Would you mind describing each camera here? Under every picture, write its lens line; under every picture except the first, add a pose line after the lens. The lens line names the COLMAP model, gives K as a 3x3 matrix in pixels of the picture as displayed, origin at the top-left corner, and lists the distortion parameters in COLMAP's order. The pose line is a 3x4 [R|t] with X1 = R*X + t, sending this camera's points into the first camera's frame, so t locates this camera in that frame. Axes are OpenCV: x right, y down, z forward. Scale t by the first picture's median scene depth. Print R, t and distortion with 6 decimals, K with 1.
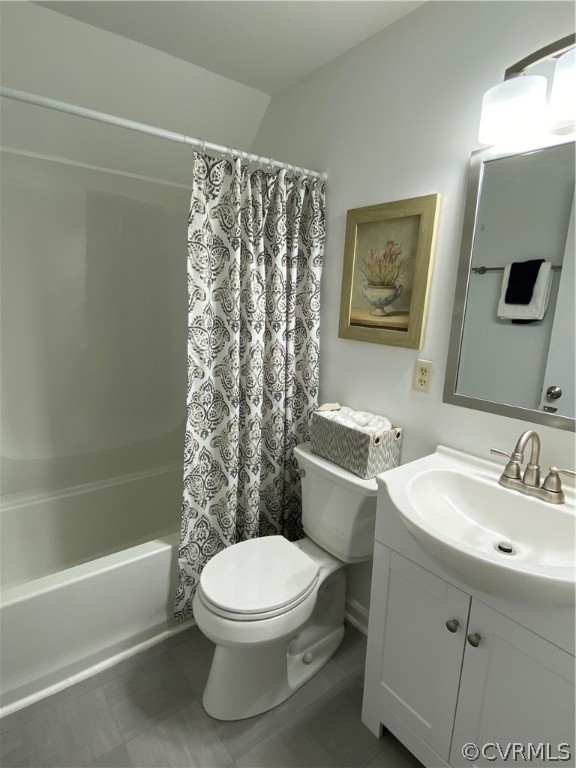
lens RADIAL K [[408.4, 0, 288.0], [0, 408.4, 384.0], [0, 0, 1]] dist [0.024701, -0.000211]
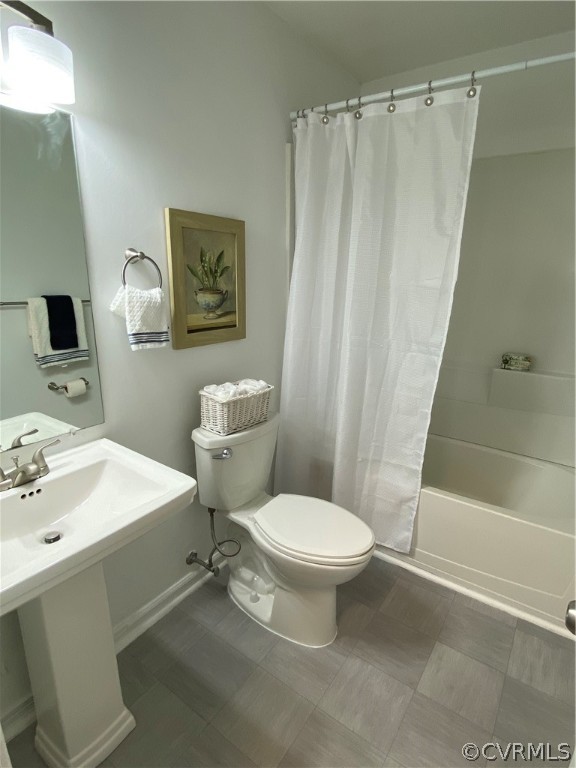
lens RADIAL K [[408.4, 0, 288.0], [0, 408.4, 384.0], [0, 0, 1]] dist [0.024701, -0.000211]
pose [[-0.253698, -0.277014, 0.926769, -0.896798], [0.200861, 0.922143, 0.330616, -0.329689], [-0.946199, 0.270028, -0.178304, 1.063995]]
